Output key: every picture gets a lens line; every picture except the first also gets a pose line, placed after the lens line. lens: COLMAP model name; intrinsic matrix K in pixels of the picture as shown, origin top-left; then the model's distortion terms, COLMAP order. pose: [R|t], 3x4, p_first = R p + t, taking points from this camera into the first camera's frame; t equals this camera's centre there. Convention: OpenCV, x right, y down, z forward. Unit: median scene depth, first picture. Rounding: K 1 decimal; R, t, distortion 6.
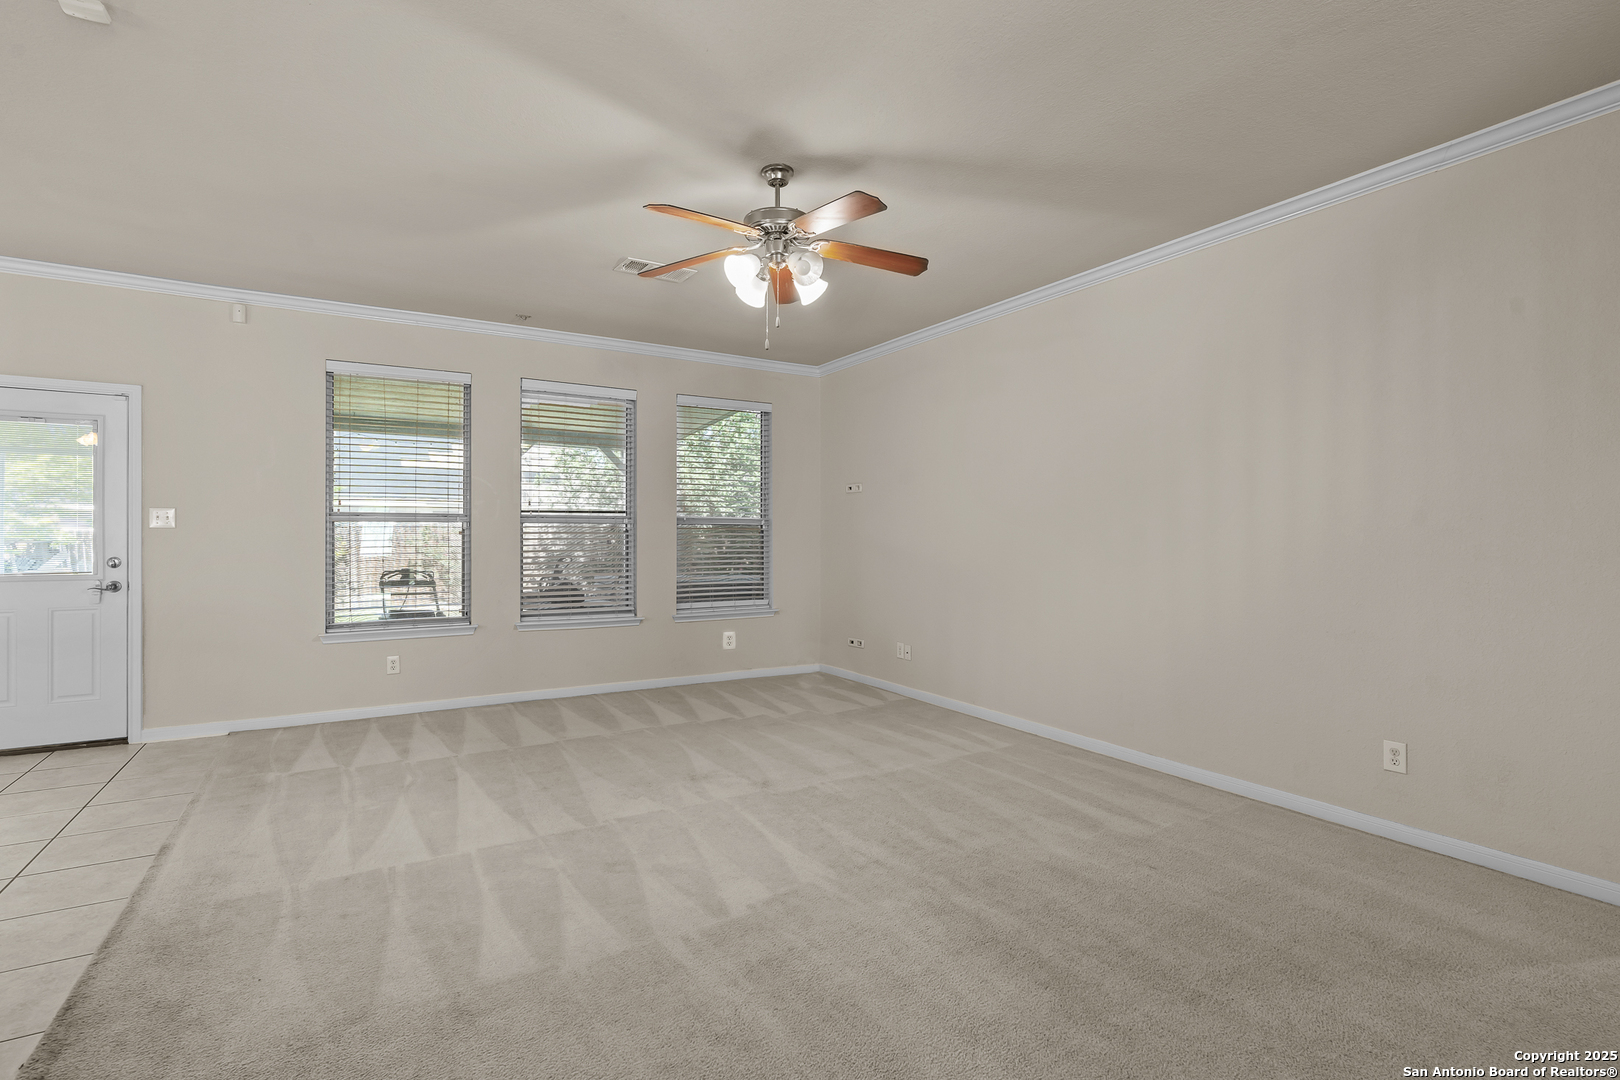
lens RADIAL K [[747.4, 0, 788.4], [0, 747.4, 535.3], [0, 0, 1]] dist [-0.012537, 0.004938]
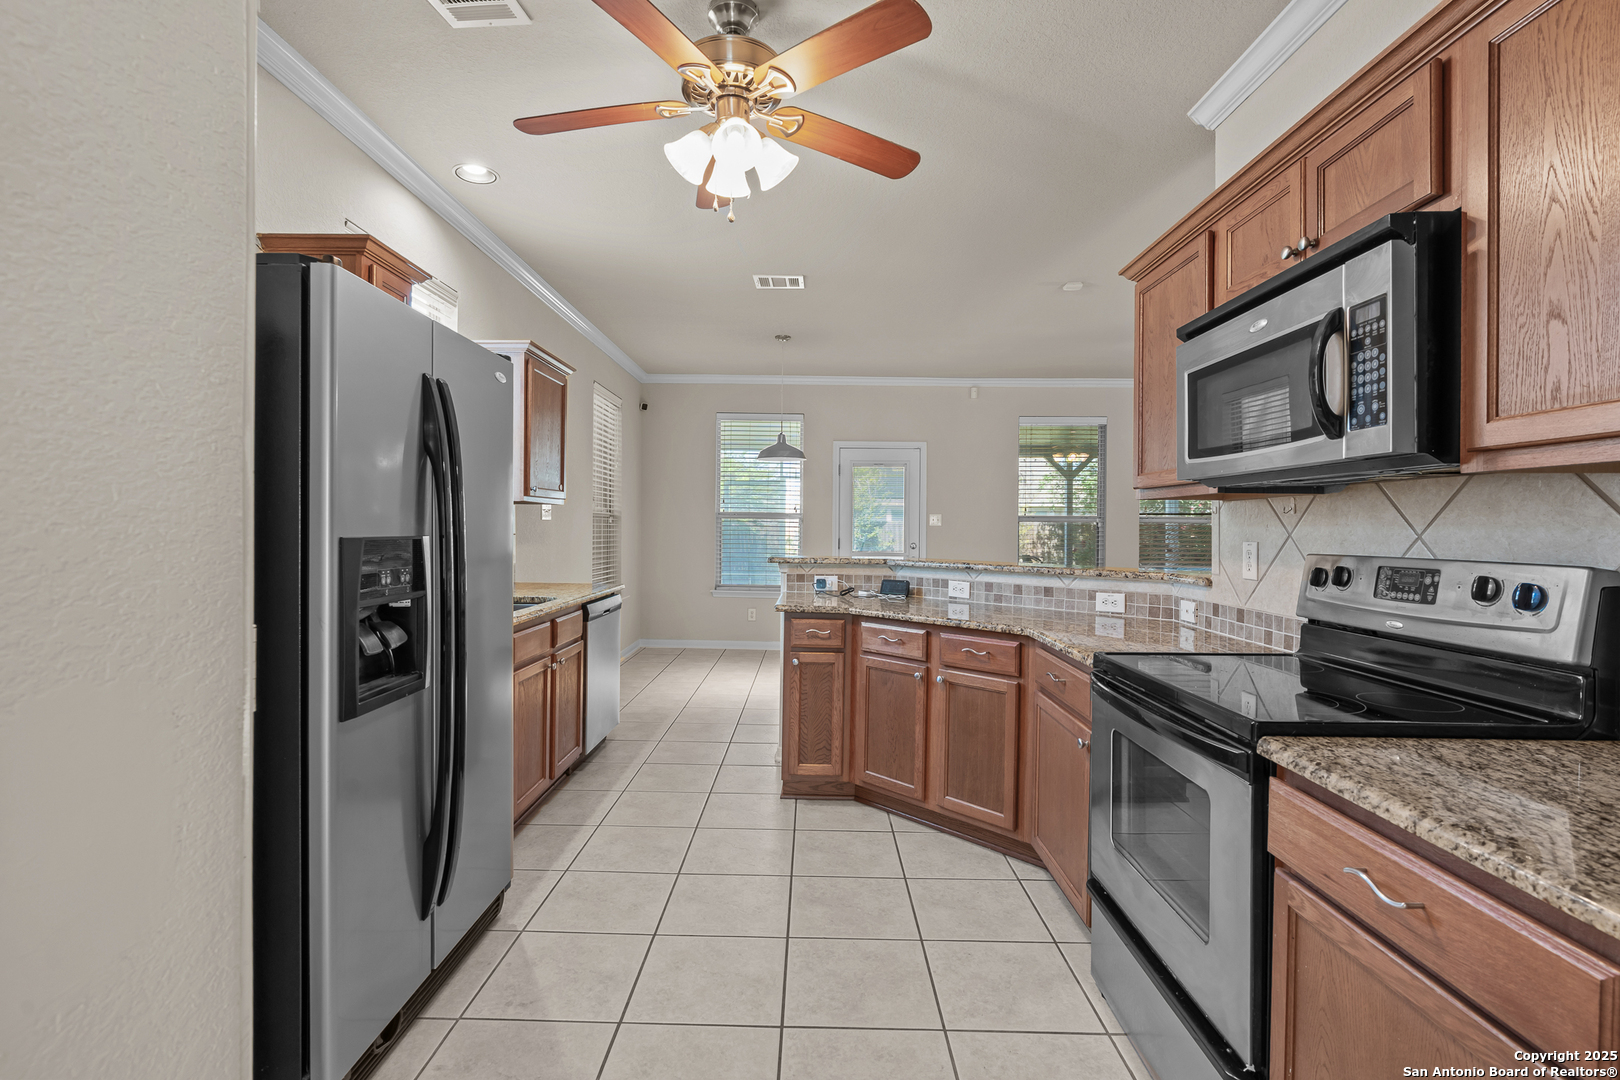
lens RADIAL K [[747.4, 0, 824.8], [0, 747.4, 536.7], [0, 0, 1]] dist [-0.012537, 0.004938]
pose [[0.867095, 0.009814, -0.498046, -0.250712], [-0.006212, 0.999941, 0.008889, 0.001700], [0.498104, -0.004614, 0.867105, -0.684428]]
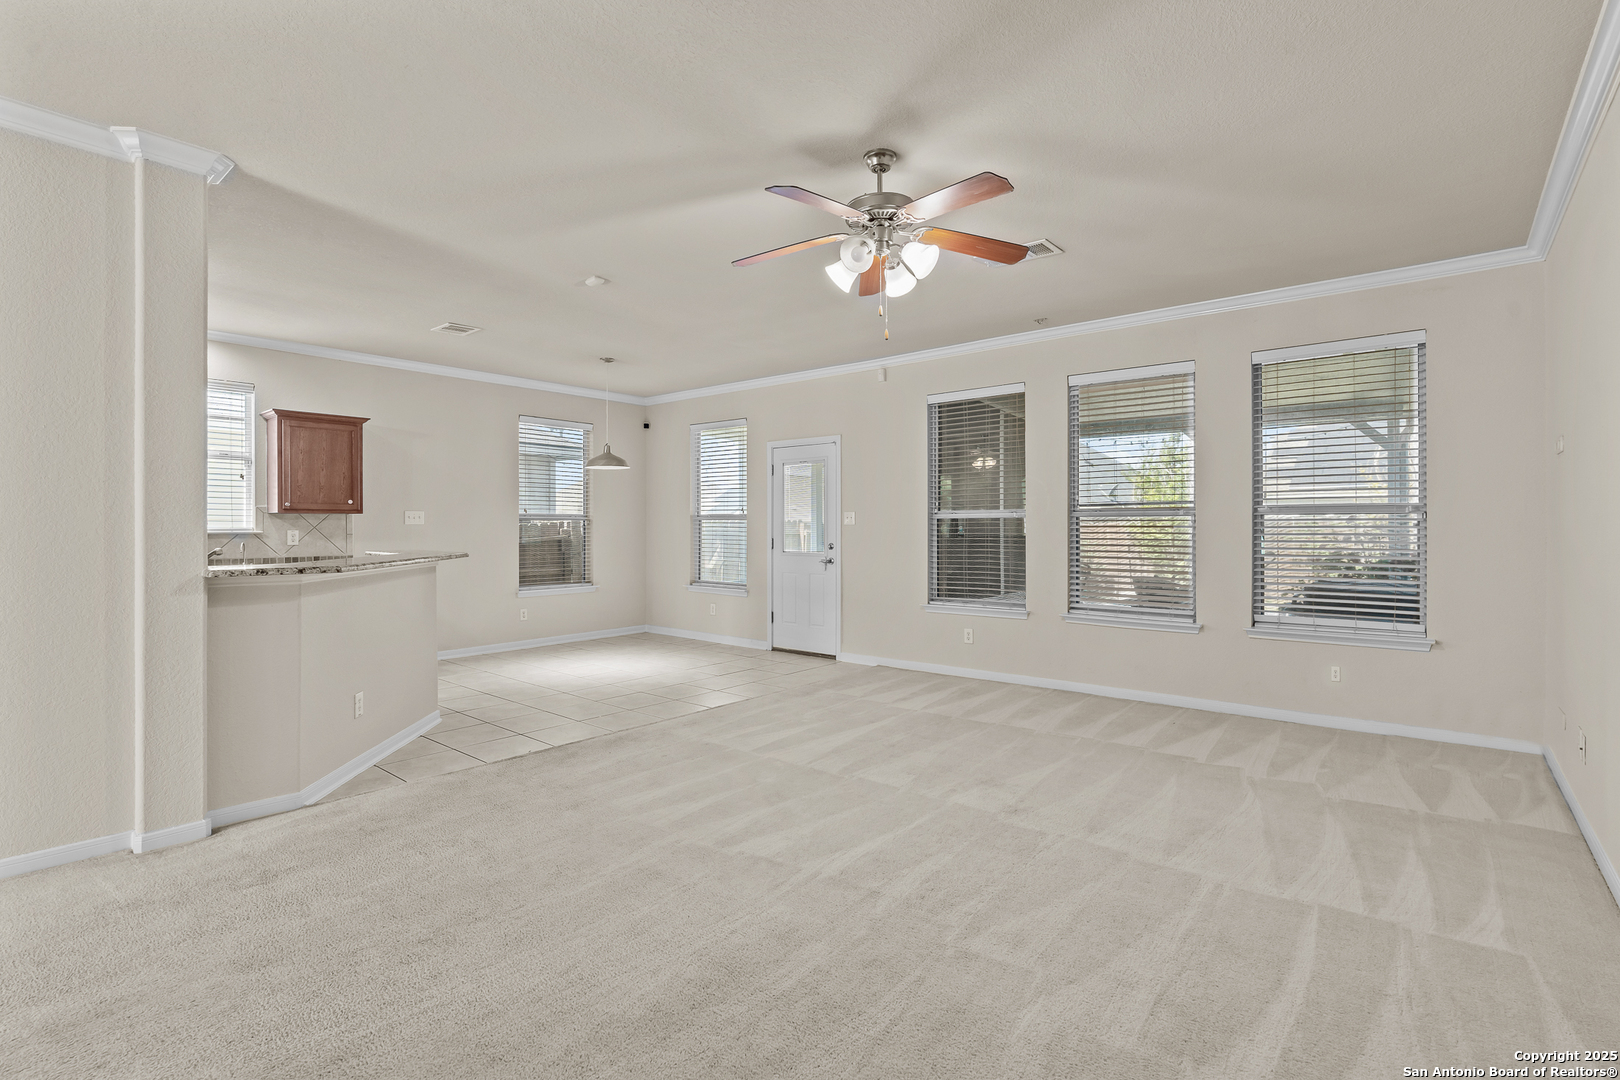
lens RADIAL K [[747.4, 0, 823.4], [0, 747.4, 527.4], [0, 0, 1]] dist [-0.012537, 0.004938]
pose [[0.351512, -0.003896, -0.936175, 0.691133], [0.001779, 0.999992, -0.003494, 0.001683], [0.936182, -0.000438, 0.351517, 0.463118]]
